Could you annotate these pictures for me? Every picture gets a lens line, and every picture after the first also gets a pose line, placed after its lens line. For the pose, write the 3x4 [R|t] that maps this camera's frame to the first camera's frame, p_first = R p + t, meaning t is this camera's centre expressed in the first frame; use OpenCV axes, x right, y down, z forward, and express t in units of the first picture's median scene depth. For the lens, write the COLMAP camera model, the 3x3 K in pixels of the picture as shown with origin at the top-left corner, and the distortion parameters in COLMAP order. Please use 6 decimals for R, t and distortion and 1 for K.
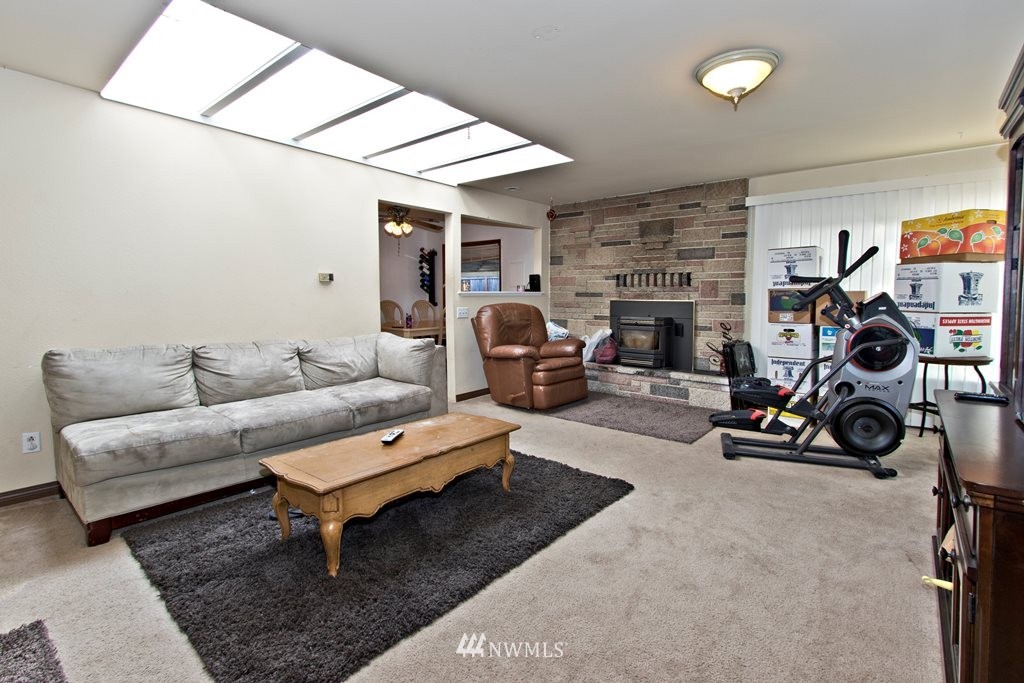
lens RADIAL K [[469.4, 0, 512.0], [0, 469.4, 341.5], [0, 0, 1]] dist [-0.000123, -0.000651]
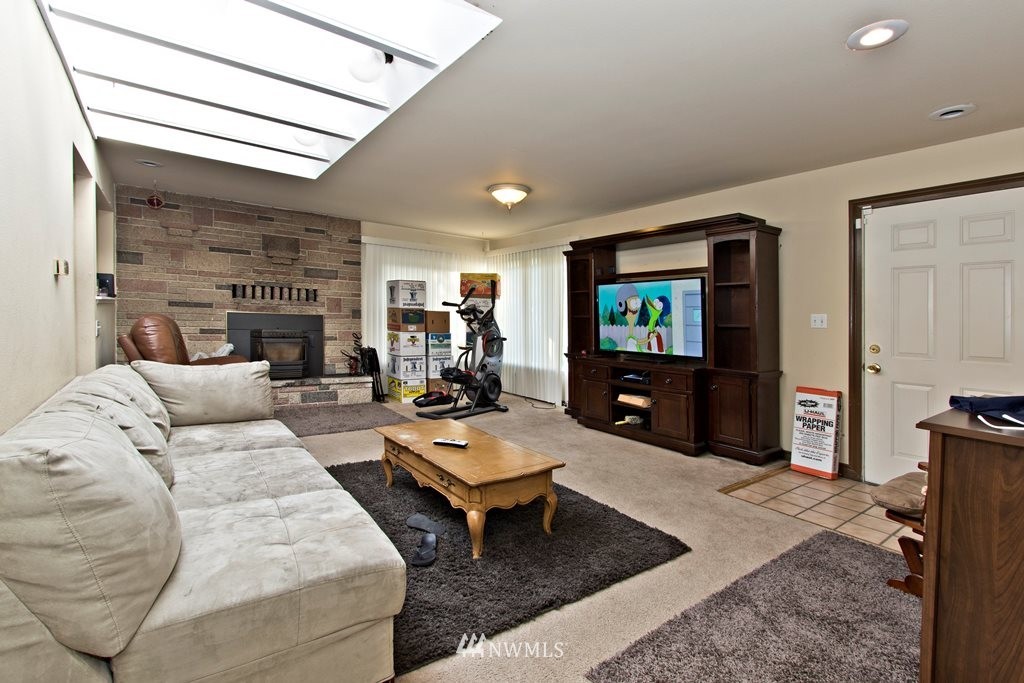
lens RADIAL K [[479.3, 0, 511.2], [0, 479.3, 324.1], [0, 0, 1]] dist [-0.000496, -0.000233]
pose [[0.244236, -0.008562, 0.969678, -0.621360], [0.060491, 0.998148, -0.006423, -0.028134], [-0.967827, 0.060225, 0.244302, 0.270106]]
